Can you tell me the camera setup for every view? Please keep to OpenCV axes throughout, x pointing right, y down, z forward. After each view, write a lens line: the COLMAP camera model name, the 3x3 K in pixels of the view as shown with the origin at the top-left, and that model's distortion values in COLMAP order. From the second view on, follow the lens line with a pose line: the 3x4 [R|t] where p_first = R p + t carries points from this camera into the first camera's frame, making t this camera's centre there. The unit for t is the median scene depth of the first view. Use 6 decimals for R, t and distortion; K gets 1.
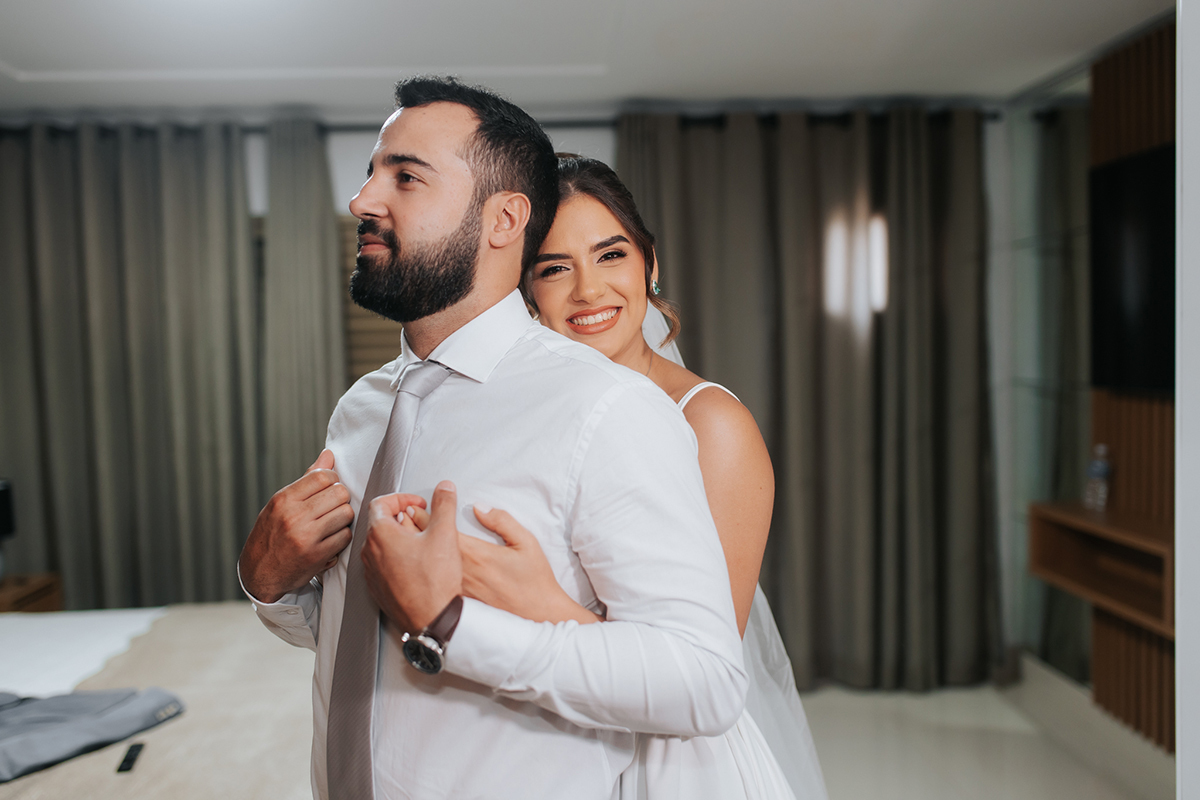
lens RADIAL K [[1157.5, 0, 600.0], [0, 1157.5, 400.0], [0, 0, 1]] dist [0.008230, -0.078242]
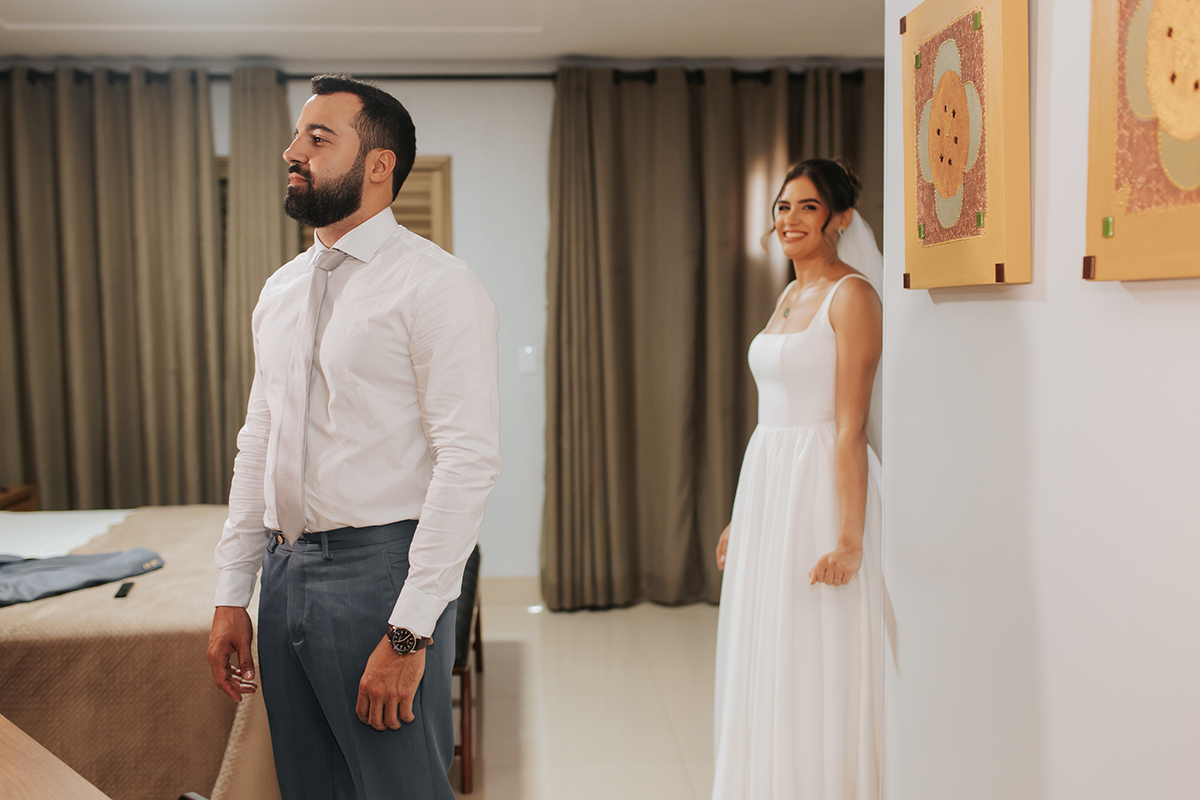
lens RADIAL K [[1215.7, 0, 597.7], [0, 1215.7, 390.0], [0, 0, 1]] dist [0.000422, -0.002816]
pose [[0.999787, 0.013906, 0.015229, 0.044641], [-0.014326, 0.999509, 0.027865, 0.023809], [-0.014834, -0.028077, 0.999496, -0.158677]]
